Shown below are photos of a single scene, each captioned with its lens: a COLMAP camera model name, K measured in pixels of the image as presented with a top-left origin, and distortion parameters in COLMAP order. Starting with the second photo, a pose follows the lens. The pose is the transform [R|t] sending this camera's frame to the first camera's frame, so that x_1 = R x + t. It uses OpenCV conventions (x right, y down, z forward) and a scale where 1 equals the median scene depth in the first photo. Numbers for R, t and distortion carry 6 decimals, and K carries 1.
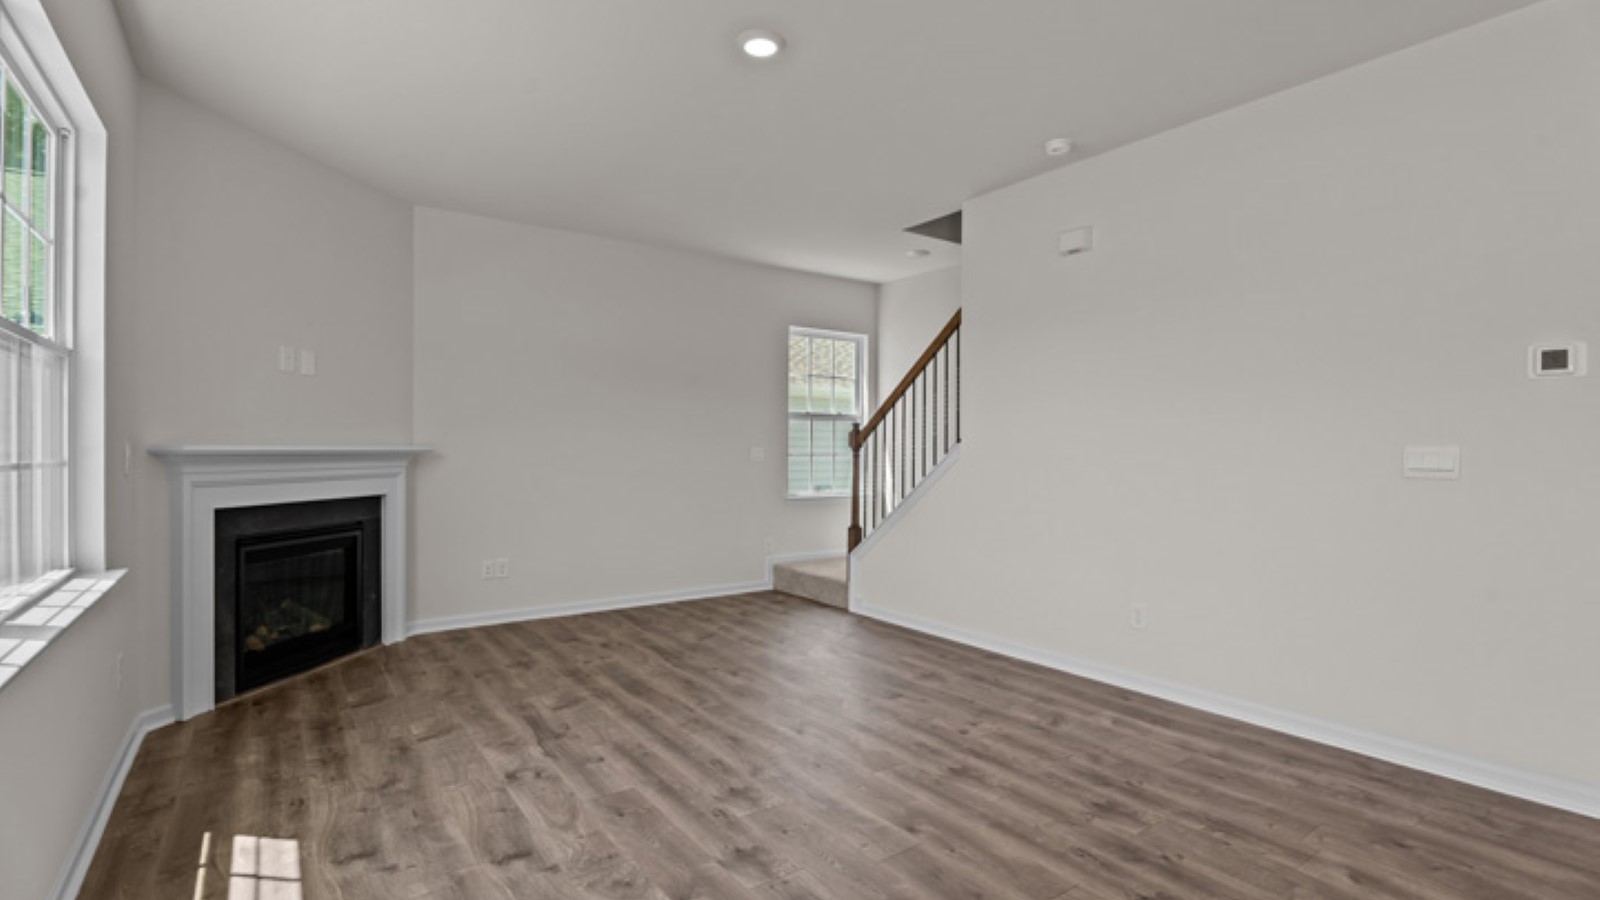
lens RADIAL K [[742.3, 0, 793.2], [0, 742.3, 457.5], [0, 0, 1]] dist [-0.012961, -0.000395]
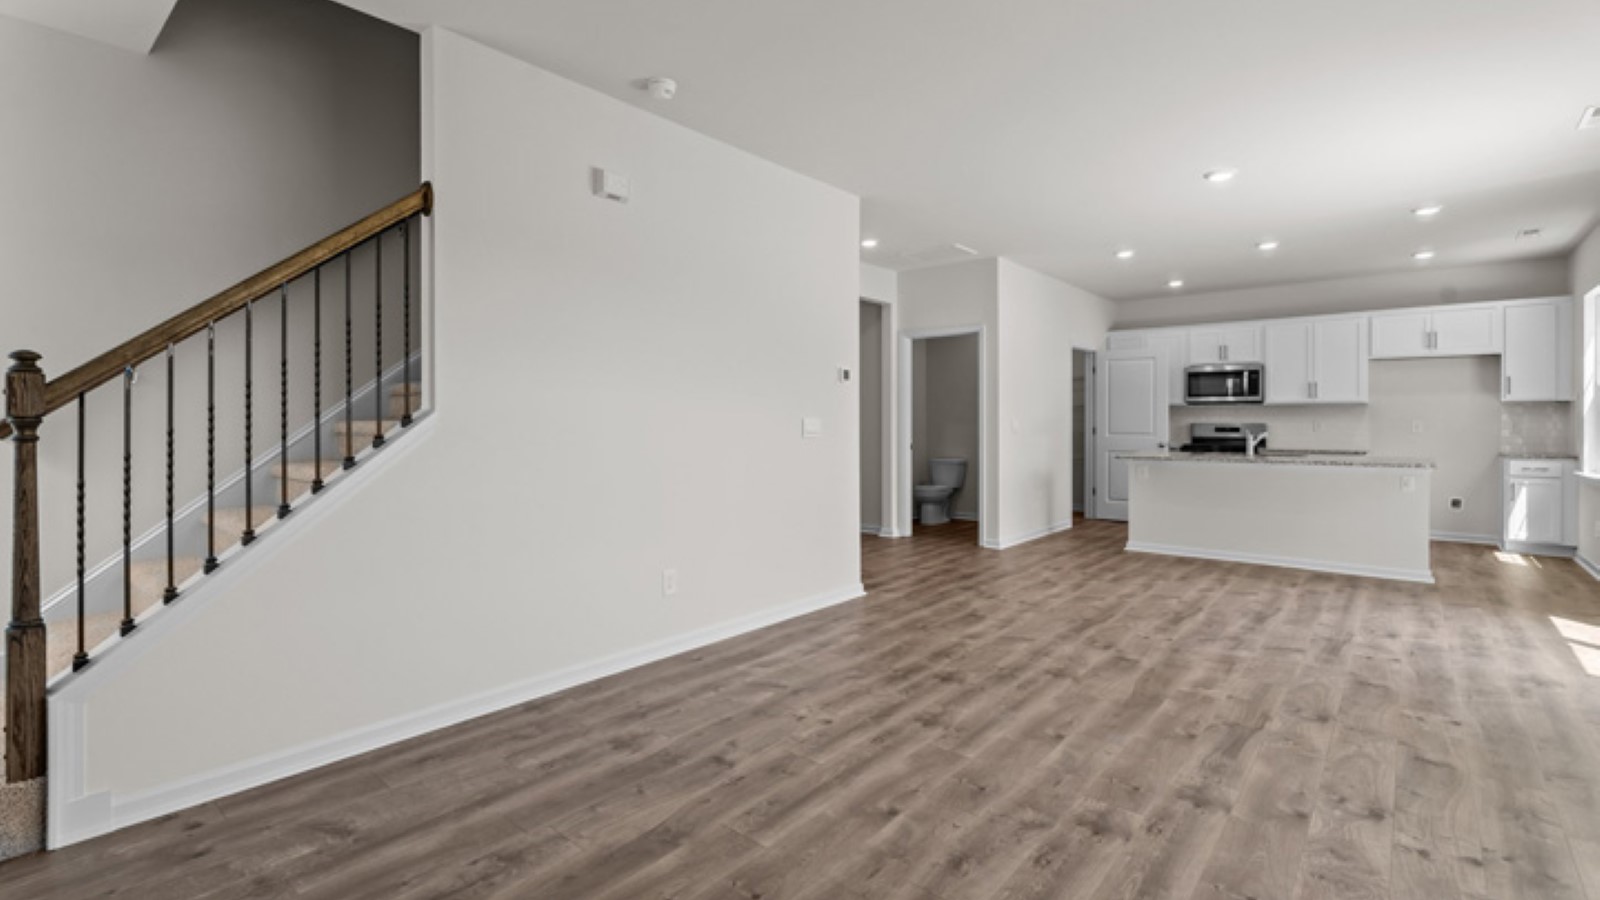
lens RADIAL K [[712.3, 0, 797.1], [0, 712.3, 435.9], [0, 0, 1]] dist [0.002903, -0.002762]
pose [[-0.237745, -0.021162, 0.971097, -0.688927], [0.011241, 0.999636, 0.024536, -0.017117], [-0.971263, 0.016749, -0.237420, 1.352026]]
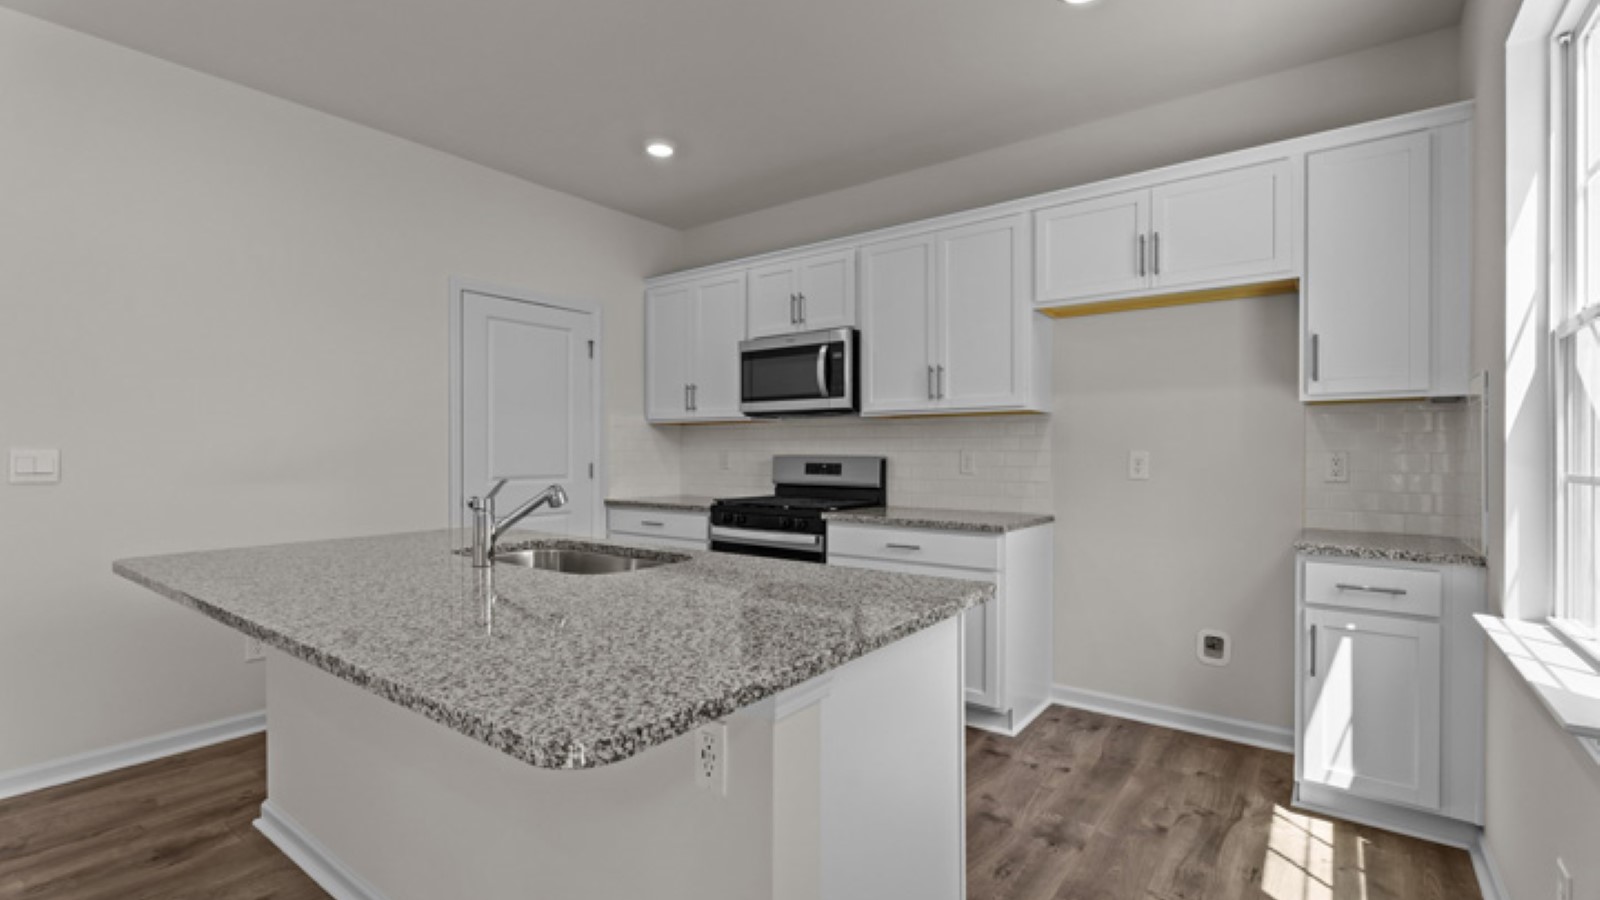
lens RADIAL K [[705.7, 0, 805.7], [0, 705.7, 460.9], [0, 0, 1]] dist [-0.001214, 0.000708]
pose [[-0.300954, -0.017907, 0.953470, 0.346101], [0.009822, 0.999712, 0.021876, 0.002341], [-0.953588, 0.015949, -0.300692, -0.543317]]
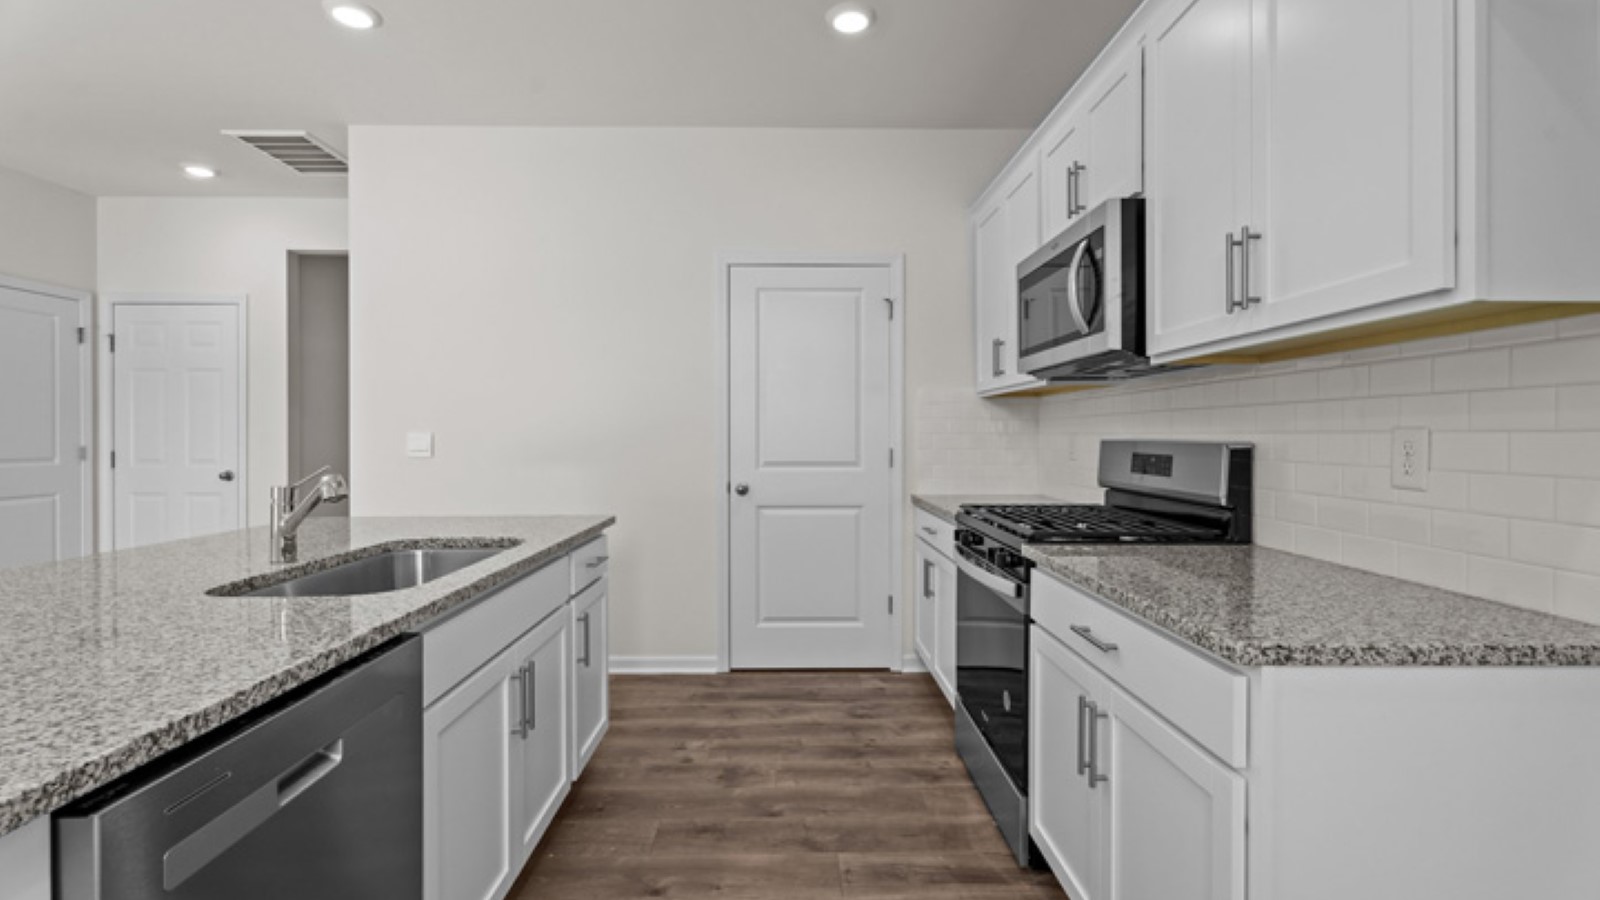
lens RADIAL K [[712.3, 0, 811.8], [0, 712.3, 439.4], [0, 0, 1]] dist [0.002903, -0.002762]
pose [[0.559504, -0.009601, 0.828772, 0.808942], [0.013884, 0.999901, 0.002211, 0.014710], [-0.828712, 0.010269, 0.559582, -1.132916]]
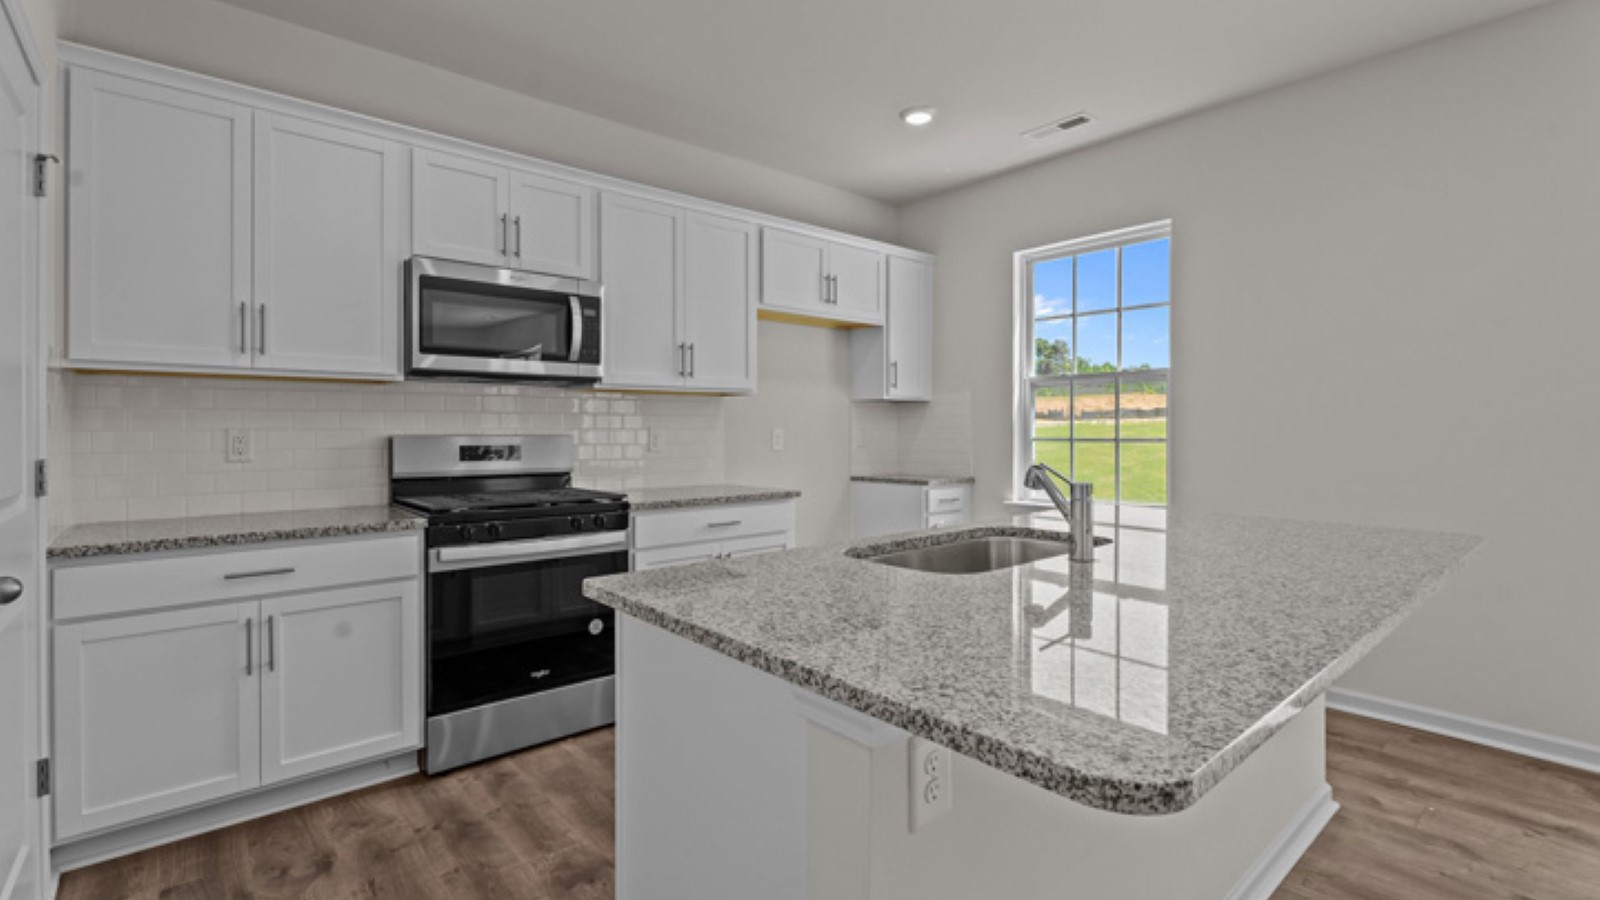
lens RADIAL K [[712.3, 0, 805.4], [0, 712.3, 422.8], [0, 0, 1]] dist [0.002903, -0.002762]
pose [[-0.995857, -0.004799, -0.090811, 1.312632], [-0.004921, 0.999987, 0.001119, 0.001334], [0.090805, 0.001561, -0.995868, 0.093480]]
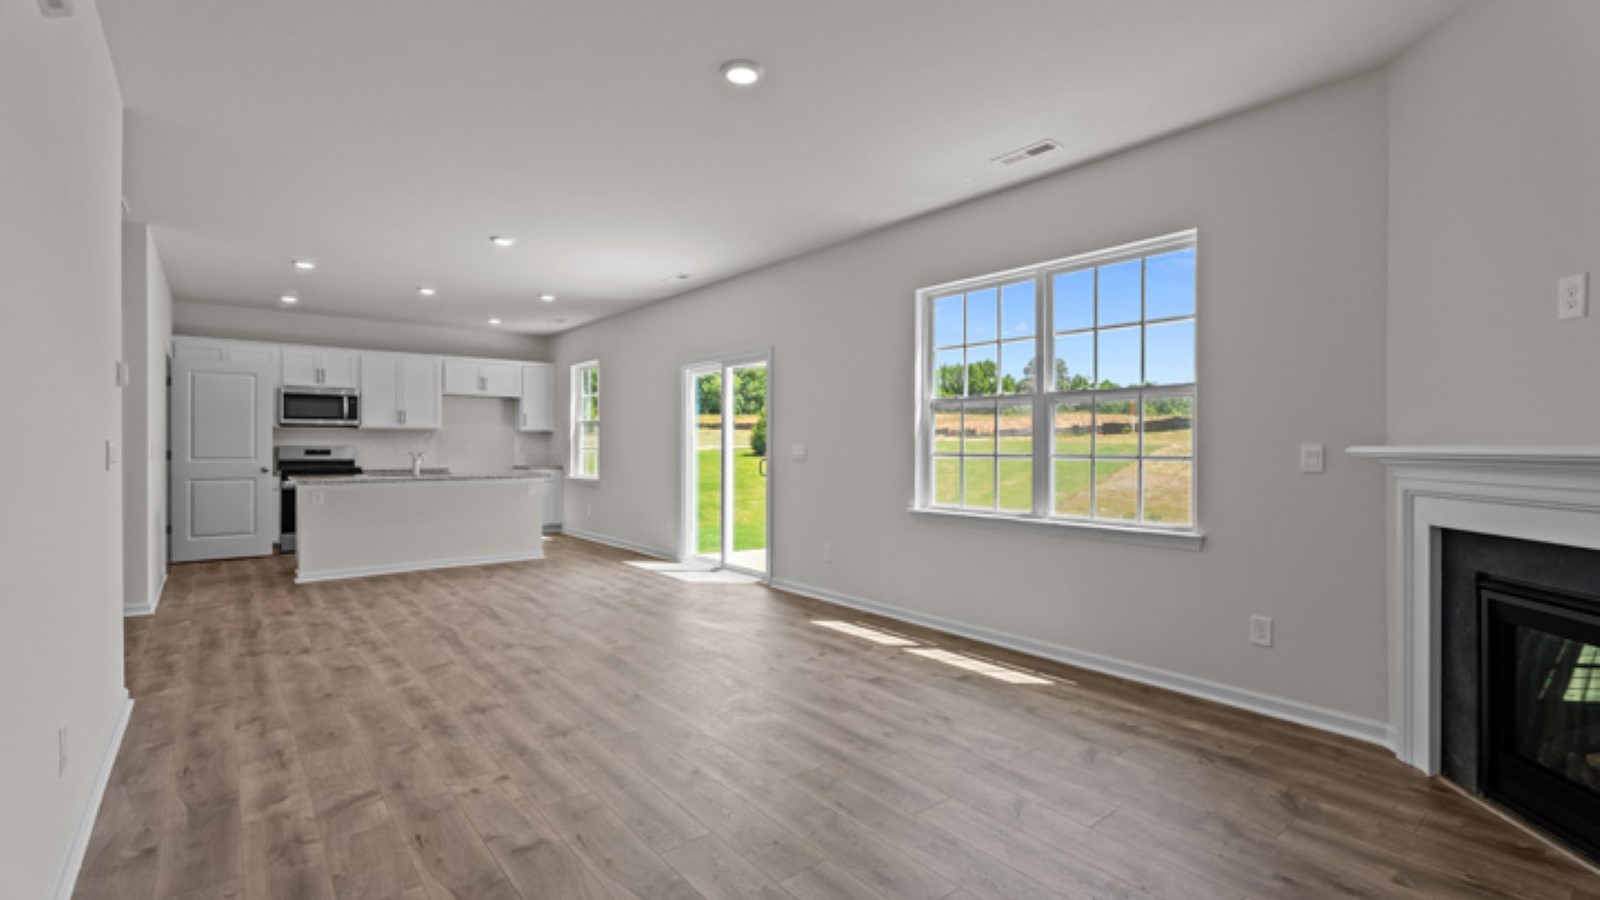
lens RADIAL K [[712.3, 0, 788.0], [0, 712.3, 445.9], [0, 0, 1]] dist [0.002903, -0.002762]
pose [[-0.998399, -0.005739, -0.056271, -0.053570], [-0.006407, 0.999911, 0.011700, -0.023633], [0.056199, 0.012041, -0.998347, 1.984718]]
